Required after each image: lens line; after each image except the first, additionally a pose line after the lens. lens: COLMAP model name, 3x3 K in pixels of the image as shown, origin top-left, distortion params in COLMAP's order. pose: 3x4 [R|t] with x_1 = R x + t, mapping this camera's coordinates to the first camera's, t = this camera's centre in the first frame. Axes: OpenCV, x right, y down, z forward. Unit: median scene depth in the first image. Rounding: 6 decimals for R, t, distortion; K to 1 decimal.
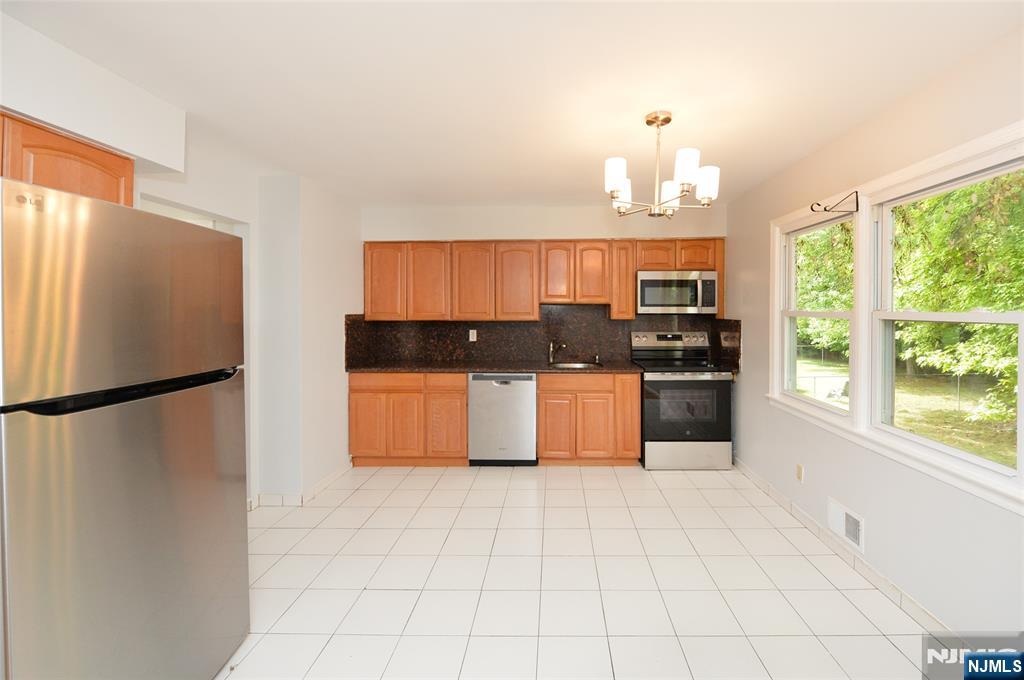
lens RADIAL K [[431.6, 0, 517.6], [0, 431.6, 315.9], [0, 0, 1]] dist [-0.014207, -0.000156]
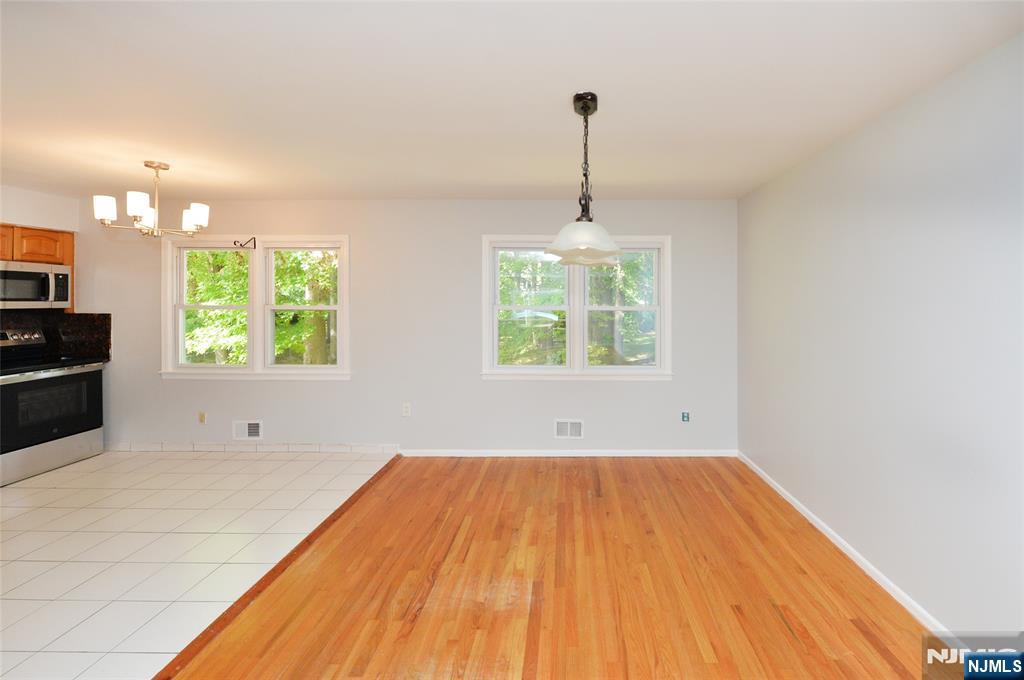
lens RADIAL K [[431.6, 0, 517.6], [0, 431.6, 315.9], [0, 0, 1]] dist [-0.014207, -0.000156]
pose [[0.087010, -0.038196, 0.995475, -0.428033], [0.017440, 0.999170, 0.036814, -0.005323], [-0.996055, 0.014158, 0.087604, -0.117604]]
